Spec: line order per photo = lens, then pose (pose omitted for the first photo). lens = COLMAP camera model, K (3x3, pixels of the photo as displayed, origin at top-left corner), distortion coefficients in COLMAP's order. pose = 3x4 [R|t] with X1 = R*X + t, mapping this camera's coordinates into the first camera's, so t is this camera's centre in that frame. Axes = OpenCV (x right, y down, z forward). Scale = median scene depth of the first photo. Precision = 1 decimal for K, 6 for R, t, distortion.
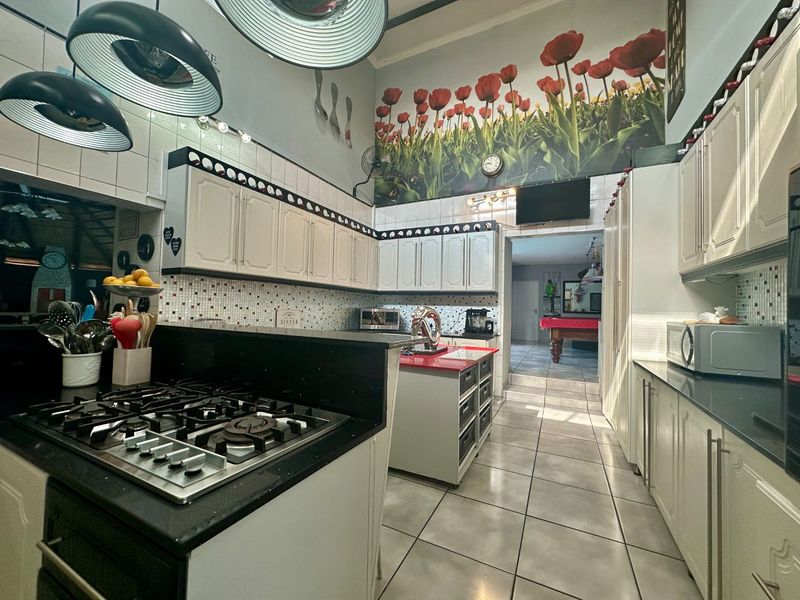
lens RADIAL K [[320.1, 0, 400.7], [0, 320.1, 299.8], [0, 0, 1]] dist [0.001243, 0.000361]
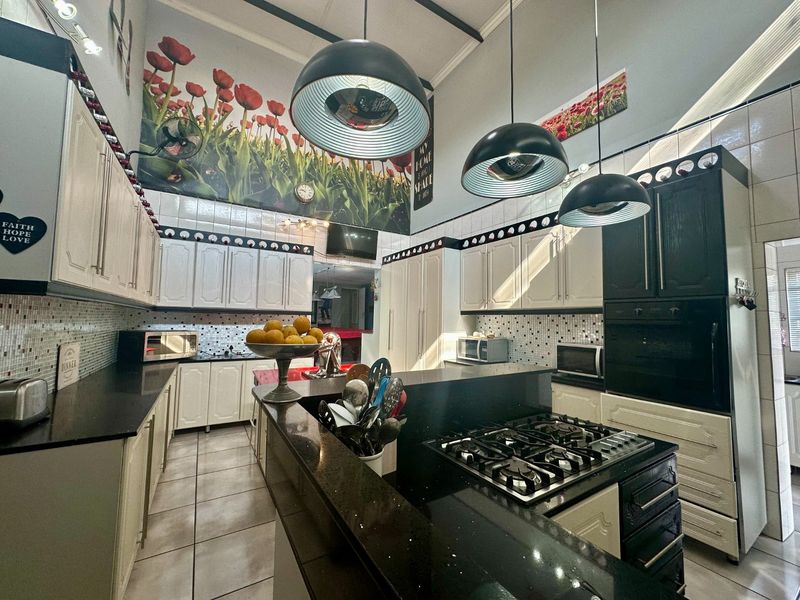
lens RADIAL K [[320.1, 0, 399.3], [0, 320.1, 300.8], [0, 0, 1]] dist [0.001243, 0.000361]
pose [[0.529221, 0.036496, 0.847699, -0.425280], [-0.026075, 0.999302, -0.026744, -0.037820], [-0.848083, -0.007950, 0.529803, 0.155761]]
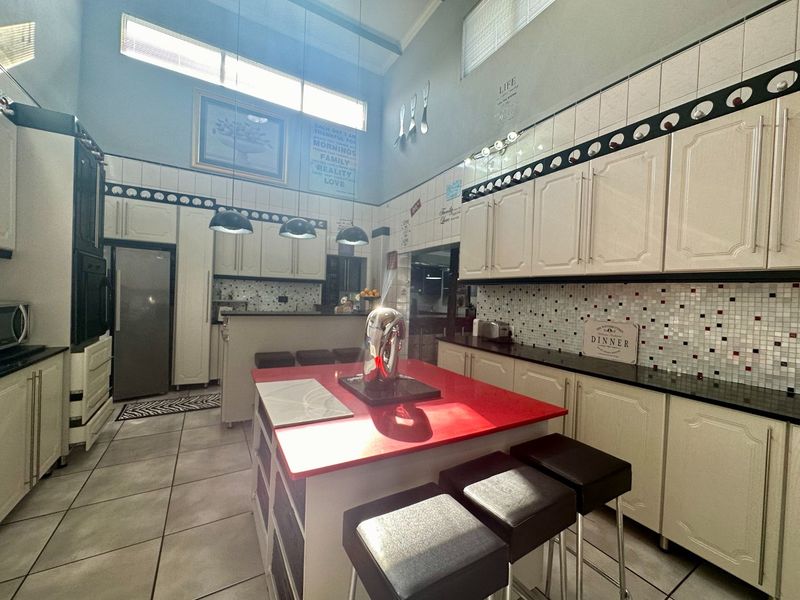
lens RADIAL K [[320.1, 0, 399.2], [0, 320.1, 299.6], [0, 0, 1]] dist [0.001243, 0.000361]
pose [[-0.538200, -0.031446, -0.842230, 0.298913], [-0.023155, 0.999478, -0.022521, 0.008824], [0.842499, 0.007381, -0.538648, 0.748030]]
